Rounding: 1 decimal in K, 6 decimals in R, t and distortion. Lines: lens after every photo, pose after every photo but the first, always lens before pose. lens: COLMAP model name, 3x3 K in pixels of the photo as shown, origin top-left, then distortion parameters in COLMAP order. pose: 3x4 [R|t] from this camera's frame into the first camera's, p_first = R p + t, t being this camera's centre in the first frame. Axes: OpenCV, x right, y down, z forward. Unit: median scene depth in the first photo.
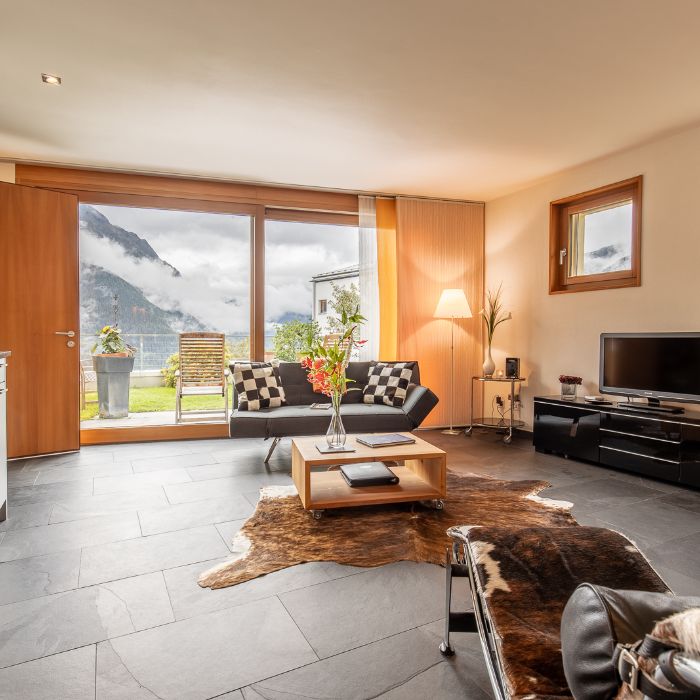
lens RADIAL K [[468.9, 0, 346.7], [0, 468.9, 350.3], [0, 0, 1]] dist [0.004646, -0.002685]
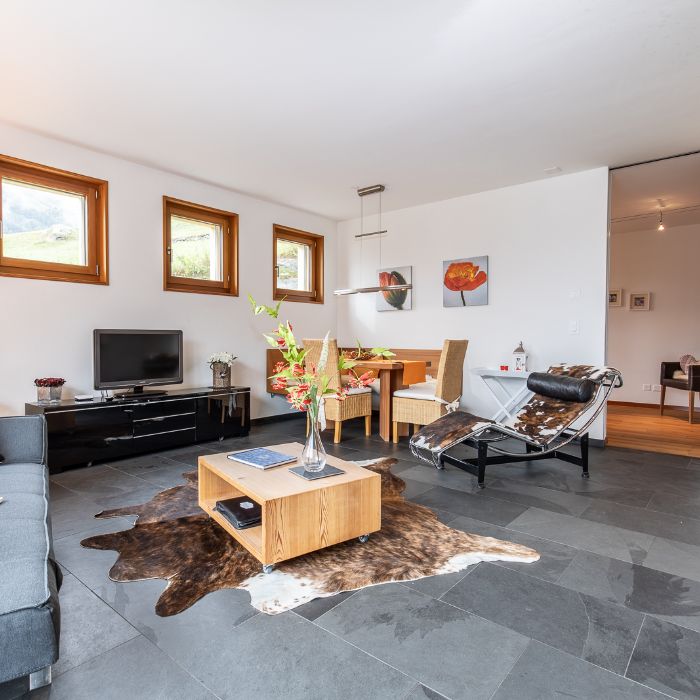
lens RADIAL K [[468.9, 0, 346.7], [0, 468.9, 350.3], [0, 0, 1]] dist [0.004646, -0.002685]
pose [[-0.373261, -0.033738, 0.927113, -0.839418], [0.019492, 0.998833, 0.044195, -0.037732], [-0.927522, 0.034568, -0.372168, 1.319954]]
